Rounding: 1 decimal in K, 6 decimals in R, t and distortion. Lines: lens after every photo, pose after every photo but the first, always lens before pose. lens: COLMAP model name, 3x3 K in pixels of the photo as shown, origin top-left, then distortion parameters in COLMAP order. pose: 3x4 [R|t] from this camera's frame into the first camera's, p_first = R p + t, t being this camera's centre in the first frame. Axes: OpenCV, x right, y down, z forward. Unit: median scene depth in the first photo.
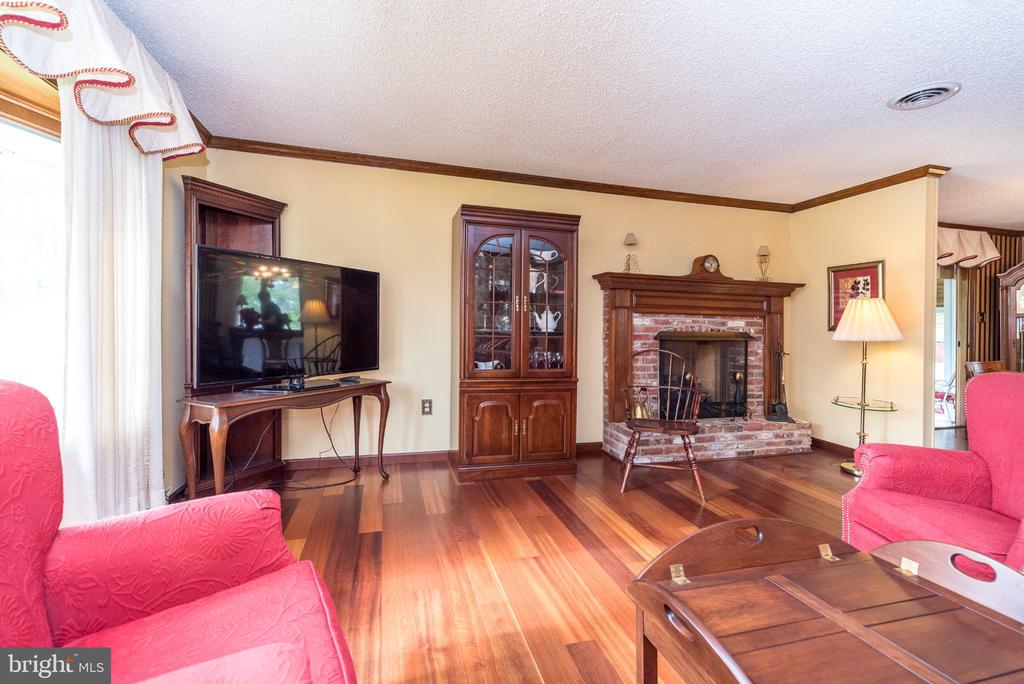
lens RADIAL K [[444.3, 0, 513.9], [0, 444.3, 333.9], [0, 0, 1]] dist [0.012313, 0.000013]
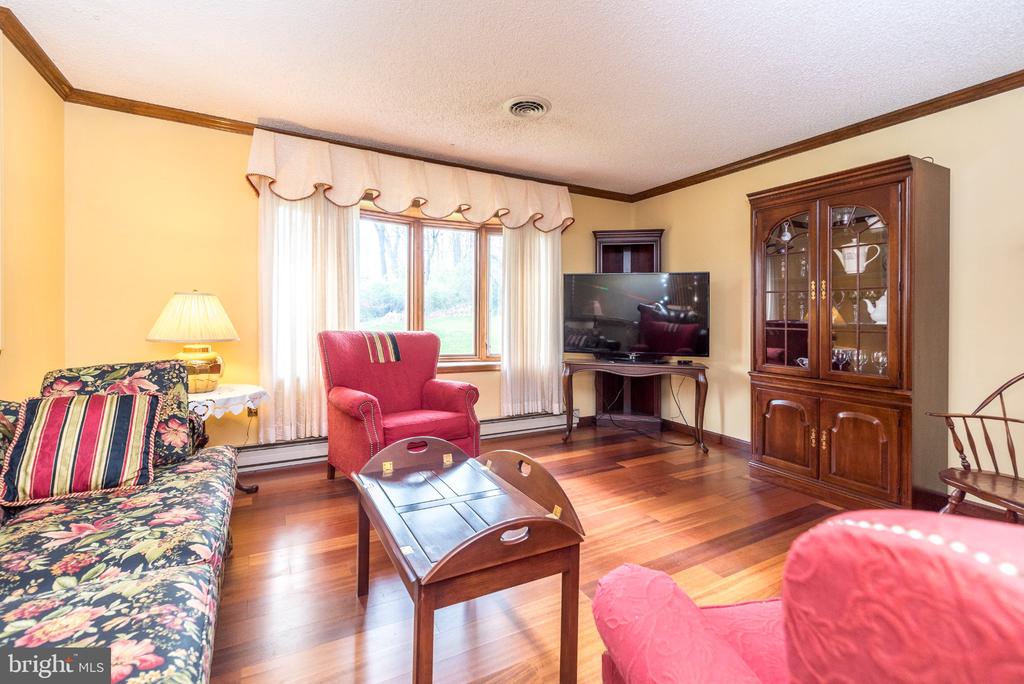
lens RADIAL K [[444.3, 0, 498.5], [0, 444.3, 323.7], [0, 0, 1]] dist [0.012313, 0.000013]
pose [[0.194460, 0.005149, -0.980897, 0.725051], [-0.005525, 0.999976, 0.004154, -0.005505], [0.980895, 0.004611, 0.194483, 0.249787]]
